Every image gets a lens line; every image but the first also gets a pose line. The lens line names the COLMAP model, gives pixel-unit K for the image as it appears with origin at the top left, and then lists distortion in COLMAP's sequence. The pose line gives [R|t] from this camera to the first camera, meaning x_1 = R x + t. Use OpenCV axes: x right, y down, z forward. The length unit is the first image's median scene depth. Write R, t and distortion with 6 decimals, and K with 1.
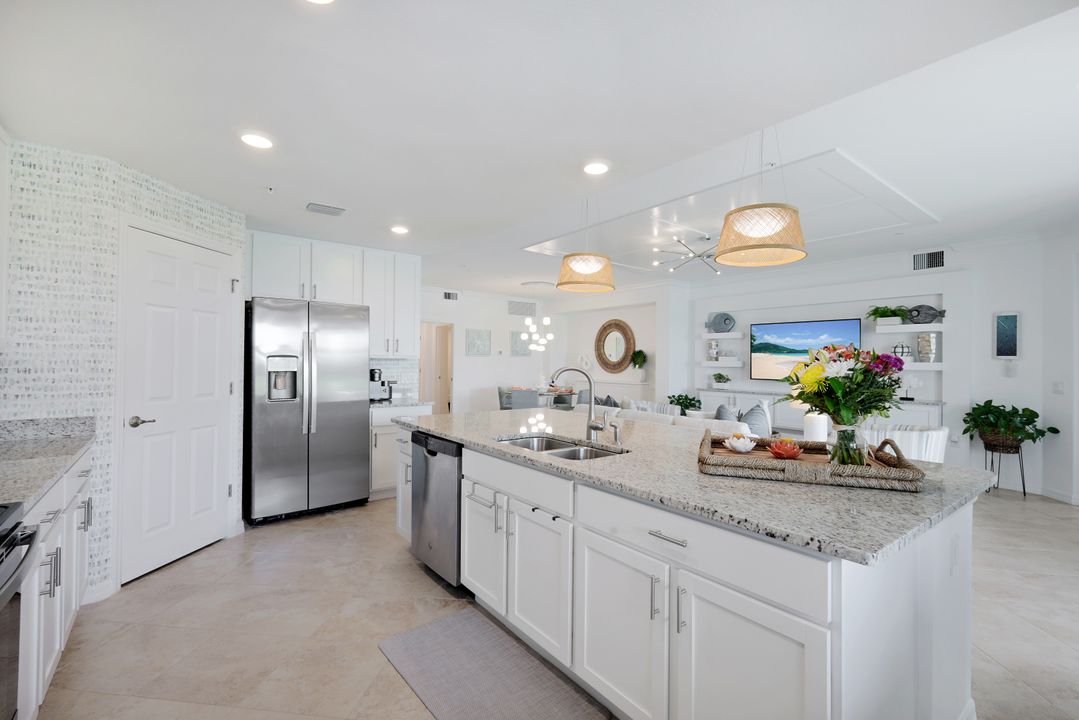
lens RADIAL K [[475.9, 0, 541.2], [0, 475.9, 355.6], [0, 0, 1]] dist [0.001322, -0.000183]
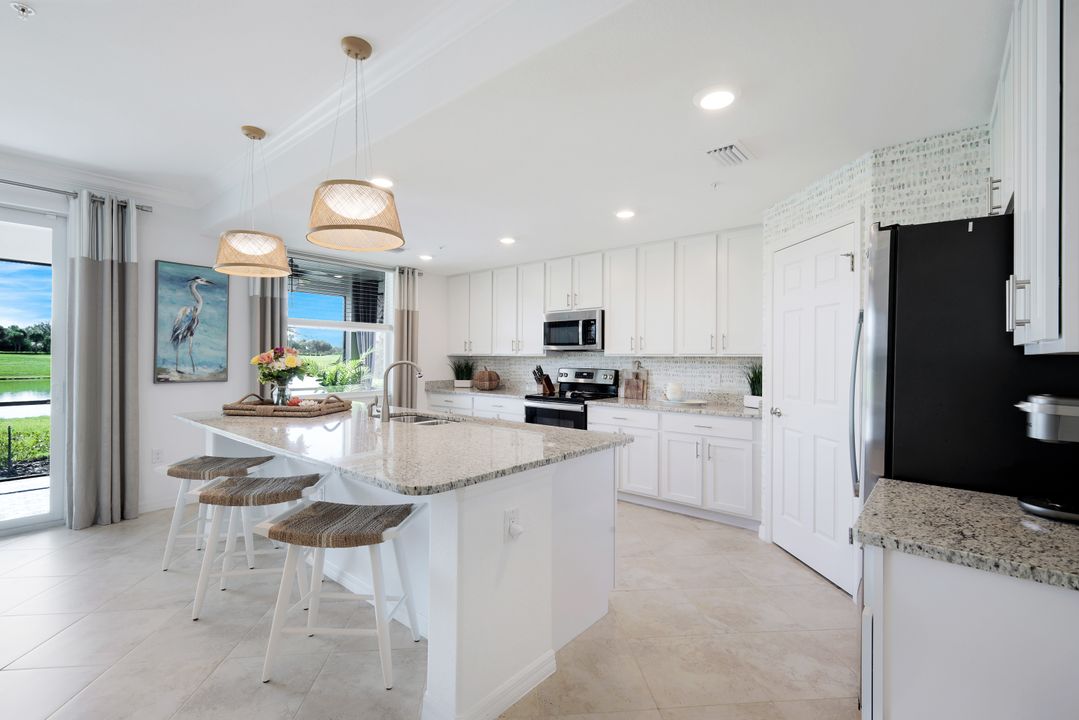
lens RADIAL K [[475.9, 0, 541.2], [0, 475.9, 355.6], [0, 0, 1]] dist [0.001322, -0.000183]
pose [[-0.976097, -0.013708, -0.216901, -0.009338], [-0.011180, 0.999855, -0.012879, 0.010485], [0.217046, -0.010146, -0.976109, 0.750721]]
